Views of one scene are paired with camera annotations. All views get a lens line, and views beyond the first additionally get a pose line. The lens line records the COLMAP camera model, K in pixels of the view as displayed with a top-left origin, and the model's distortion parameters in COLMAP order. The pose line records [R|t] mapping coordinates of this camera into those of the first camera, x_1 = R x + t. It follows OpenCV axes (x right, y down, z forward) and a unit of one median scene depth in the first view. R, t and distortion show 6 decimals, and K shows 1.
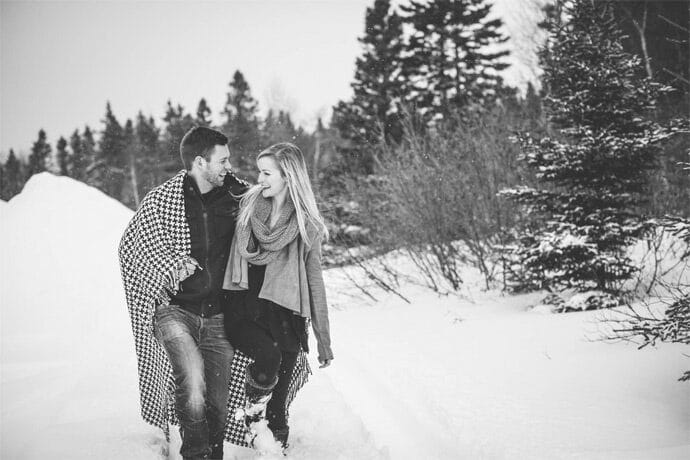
lens RADIAL K [[1007.6, 0, 345.0], [0, 1007.6, 230.0], [0, 0, 1]] dist [-0.112731, 0.097870]
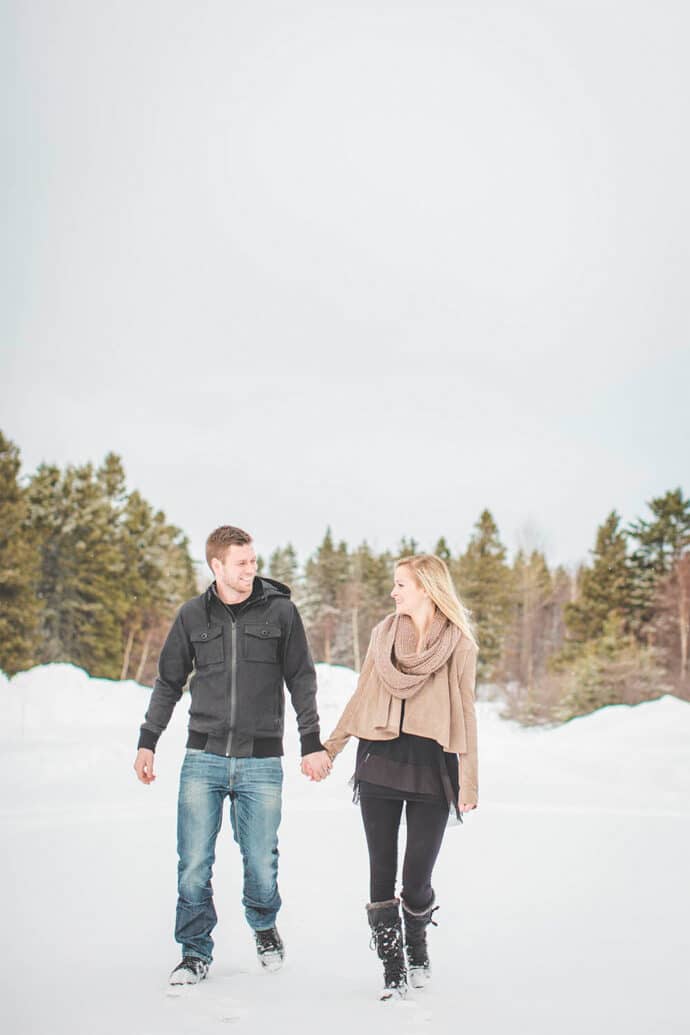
lens RADIAL K [[1916.1, 0, 345.0], [0, 1916.1, 517.5], [0, 0, 1]] dist [-0.146705, 0.280989]
pose [[0.981444, 0.088579, -0.170064, 0.110192], [-0.103708, 0.991203, -0.082225, -0.010870], [0.161285, 0.098337, 0.981997, -1.283378]]
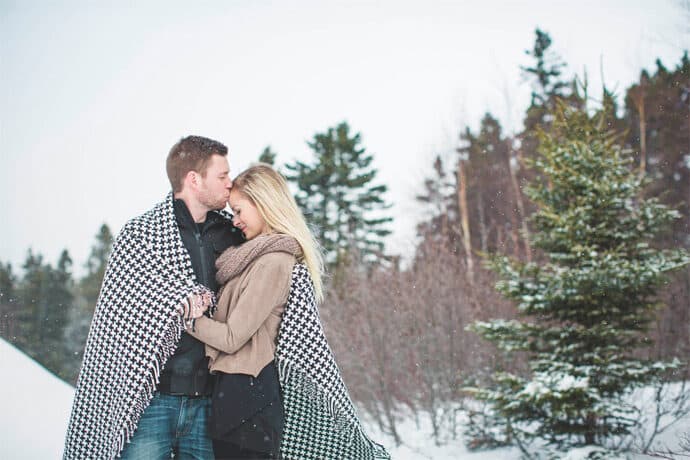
lens RADIAL K [[1007.6, 0, 345.0], [0, 1007.6, 230.0], [0, 0, 1]] dist [-0.112731, 0.097870]
pose [[0.987812, 0.076754, 0.135410, -0.015622], [-0.052651, 0.983450, -0.173363, 0.007804], [-0.146475, 0.164120, 0.975505, 0.039531]]
